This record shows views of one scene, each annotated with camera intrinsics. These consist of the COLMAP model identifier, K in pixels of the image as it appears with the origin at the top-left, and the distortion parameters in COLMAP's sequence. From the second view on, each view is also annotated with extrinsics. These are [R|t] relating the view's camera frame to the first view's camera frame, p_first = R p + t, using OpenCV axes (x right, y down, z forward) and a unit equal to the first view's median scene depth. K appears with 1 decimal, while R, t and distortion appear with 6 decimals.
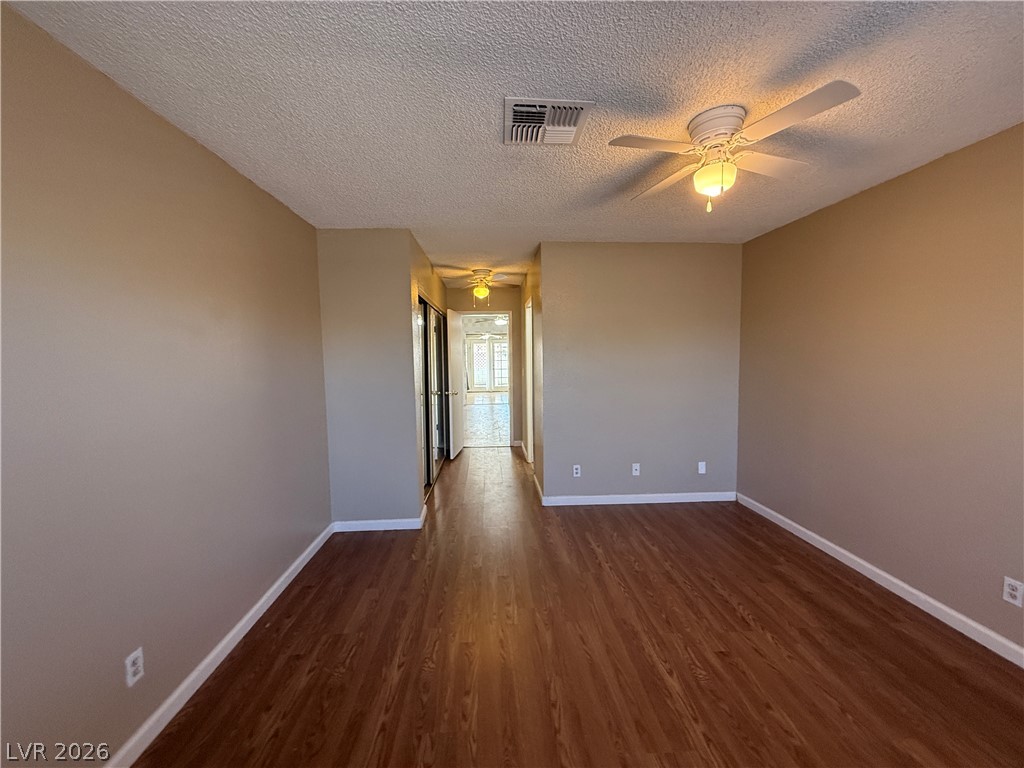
lens RADIAL K [[402.9, 0, 514.4], [0, 402.9, 384.1], [0, 0, 1]] dist [0.000622, -0.000200]
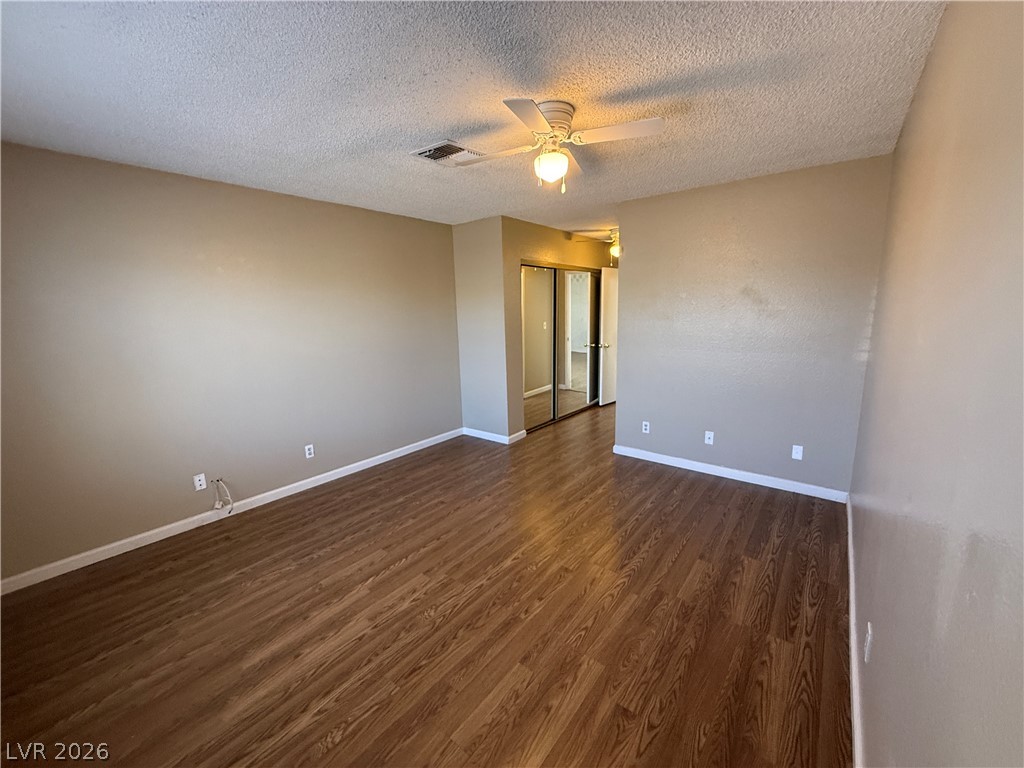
lens RADIAL K [[402.9, 0, 514.4], [0, 402.9, 384.1], [0, 0, 1]] dist [0.000622, -0.000200]
pose [[0.754451, 0.116691, -0.645900, 0.766802], [-0.035719, 0.989910, 0.137120, -0.033035], [0.655384, -0.080380, 0.751007, 0.017786]]
